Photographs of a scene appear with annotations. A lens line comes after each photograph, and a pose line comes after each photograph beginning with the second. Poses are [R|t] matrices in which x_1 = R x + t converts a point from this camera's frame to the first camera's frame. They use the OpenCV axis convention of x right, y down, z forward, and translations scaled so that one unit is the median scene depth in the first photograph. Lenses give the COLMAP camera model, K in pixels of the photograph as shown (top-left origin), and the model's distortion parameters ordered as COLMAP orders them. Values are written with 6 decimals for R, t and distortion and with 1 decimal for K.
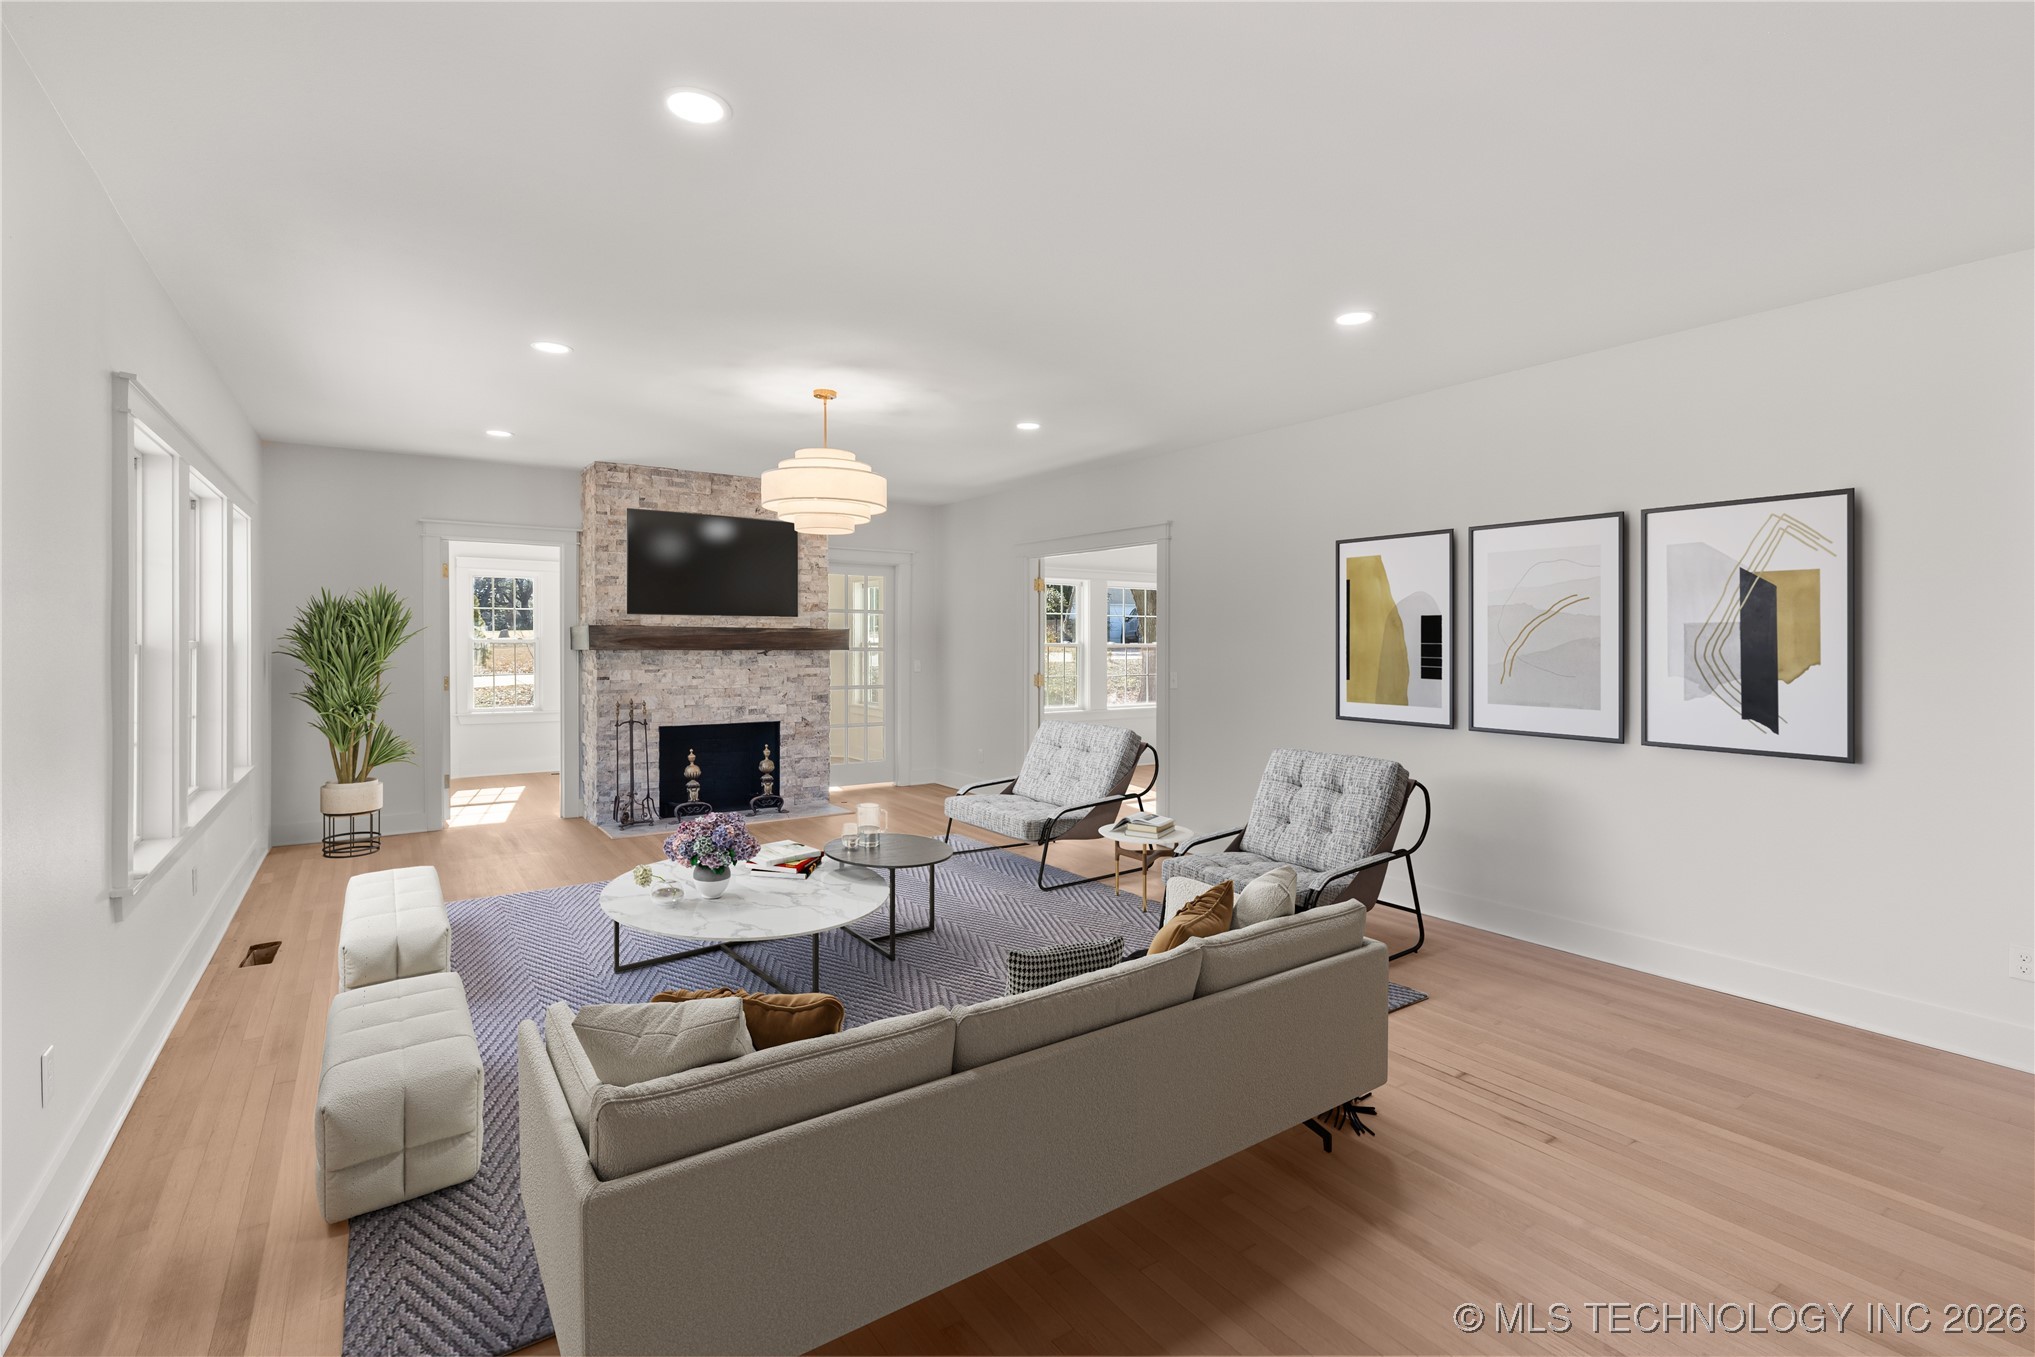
lens RADIAL K [[950.7, 0, 1018.9], [0, 950.7, 652.4], [0, 0, 1]] dist [0.010475, -0.004766]
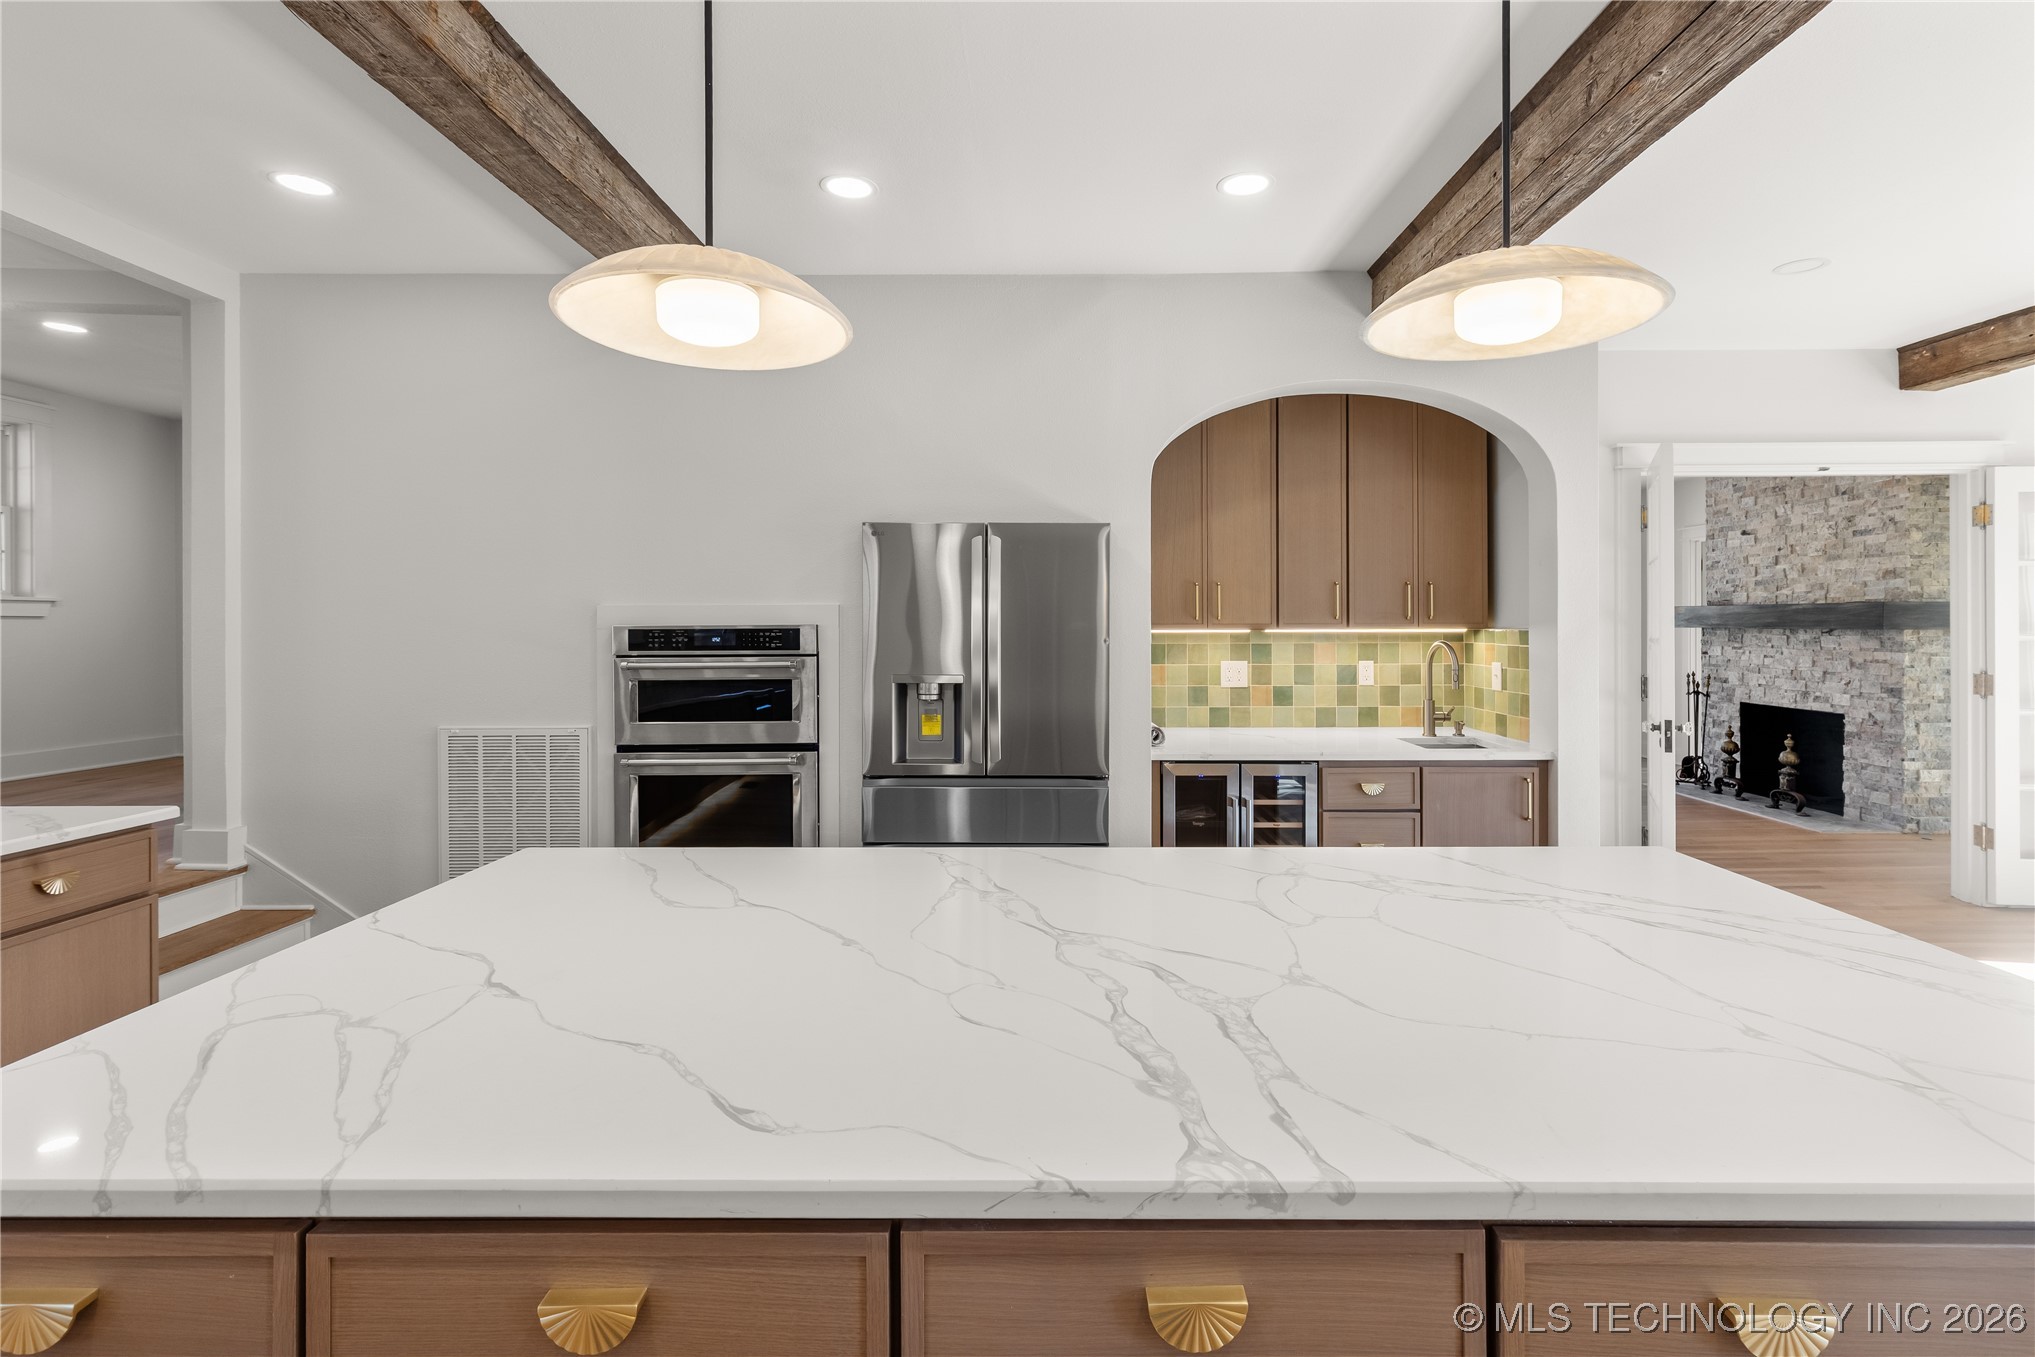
lens RADIAL K [[950.7, 0, 1044.9], [0, 950.7, 622.1], [0, 0, 1]] dist [0.010475, -0.004766]
pose [[-0.566883, -0.004210, -0.823788, 0.872320], [-0.009073, 0.999958, 0.001133, -0.003248], [0.823749, 0.008117, -0.566897, 0.931550]]
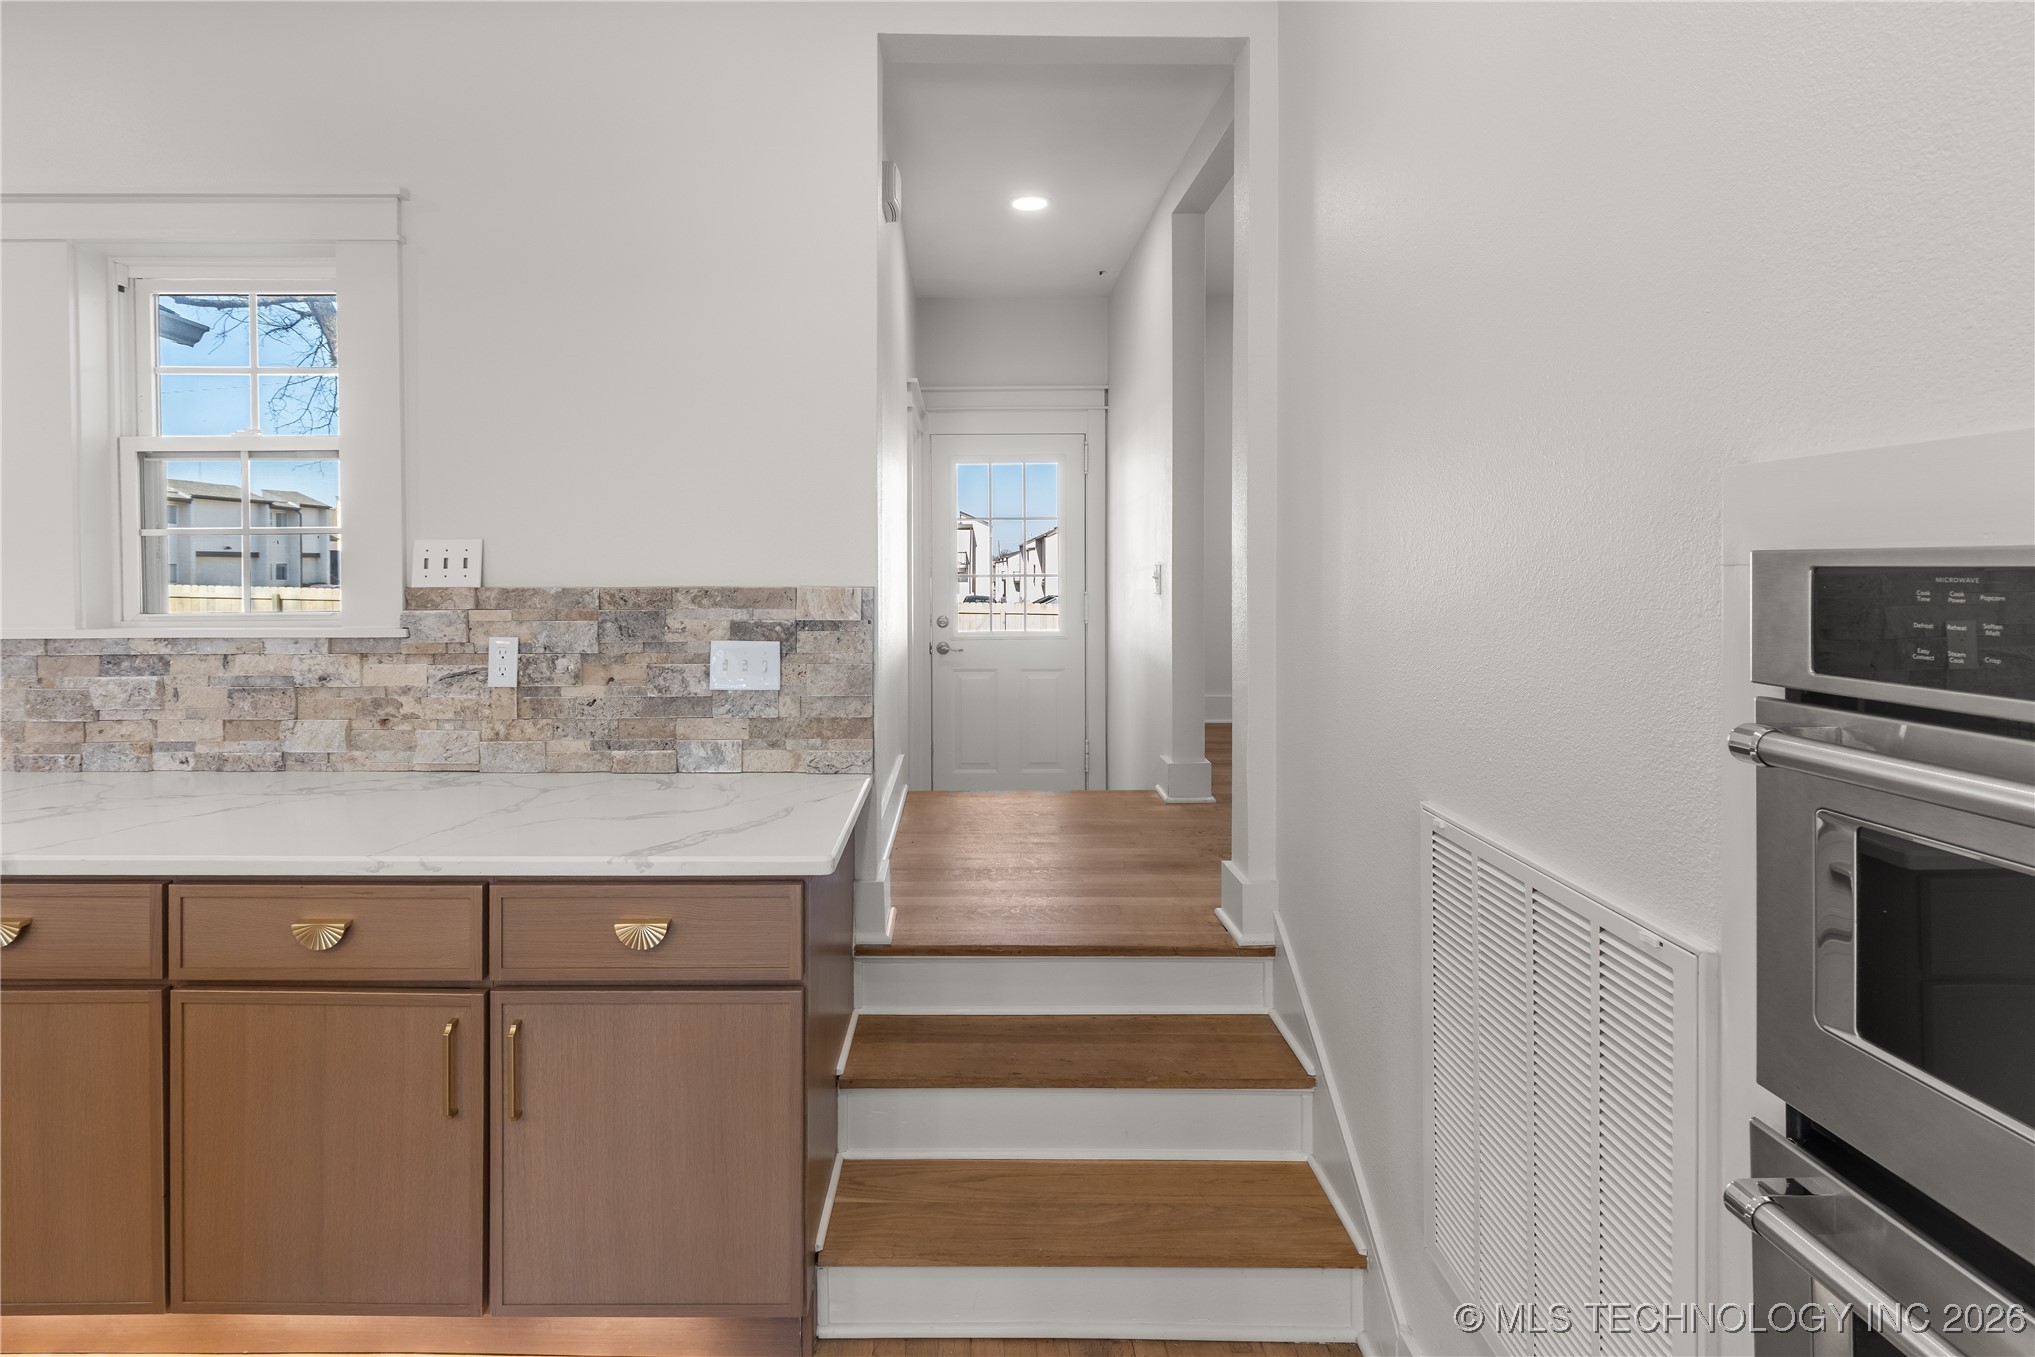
lens RADIAL K [[950.7, 0, 983.2], [0, 950.7, 569.4], [0, 0, 1]] dist [0.010475, -0.004766]
pose [[-0.822326, -0.004445, 0.569000, 0.616497], [0.005796, 0.999852, 0.016187, -0.000275], [-0.568987, 0.016609, -0.822179, 0.632734]]
